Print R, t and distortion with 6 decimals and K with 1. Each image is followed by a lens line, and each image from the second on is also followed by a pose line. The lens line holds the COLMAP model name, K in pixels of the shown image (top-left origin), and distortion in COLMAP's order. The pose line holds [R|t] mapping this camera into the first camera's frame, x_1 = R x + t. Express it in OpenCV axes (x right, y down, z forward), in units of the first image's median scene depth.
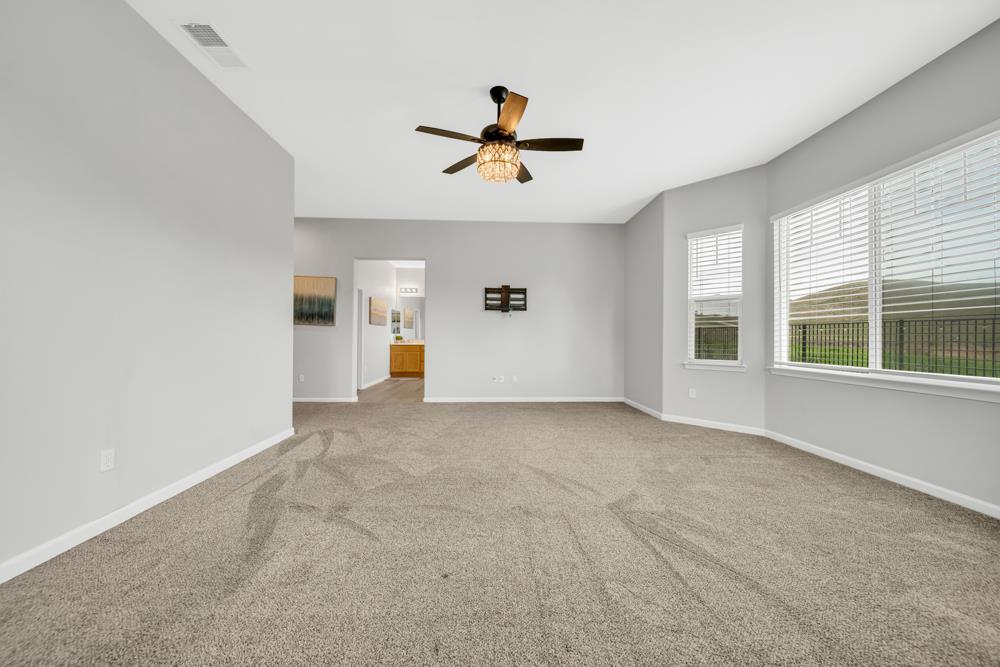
lens RADIAL K [[353.1, 0, 500.0], [0, 353.1, 333.5], [0, 0, 1]] dist [-0.001128, -0.000220]
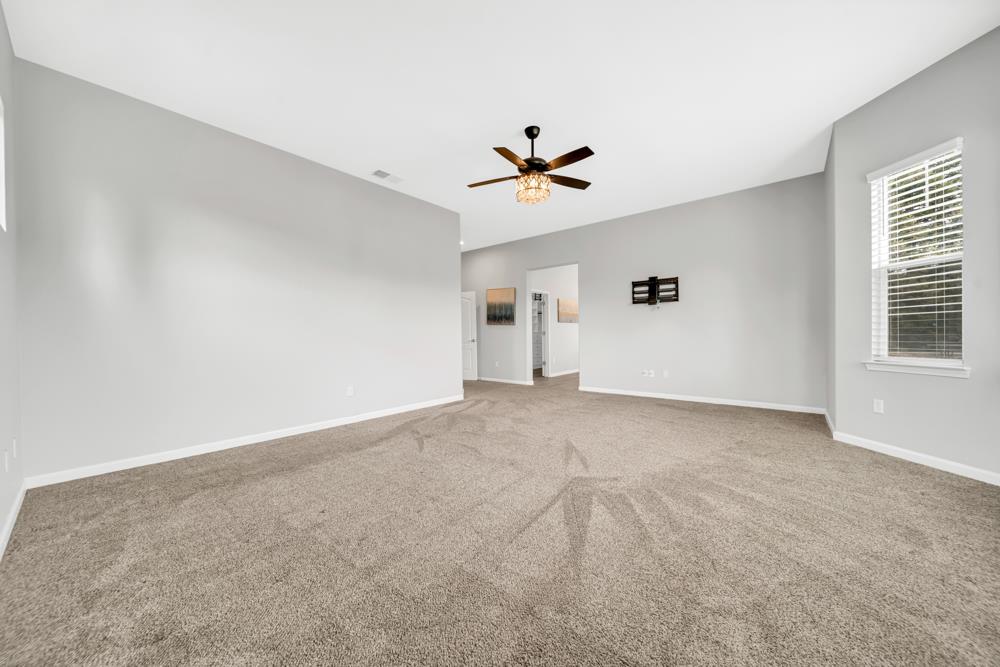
lens RADIAL K [[353.1, 0, 500.0], [0, 353.1, 333.5], [0, 0, 1]] dist [-0.001128, -0.000220]
pose [[0.742968, -0.017935, -0.669087, 0.357503], [0.023662, 0.999720, -0.000523, 0.009287], [0.668909, -0.015444, 0.743184, 0.002062]]
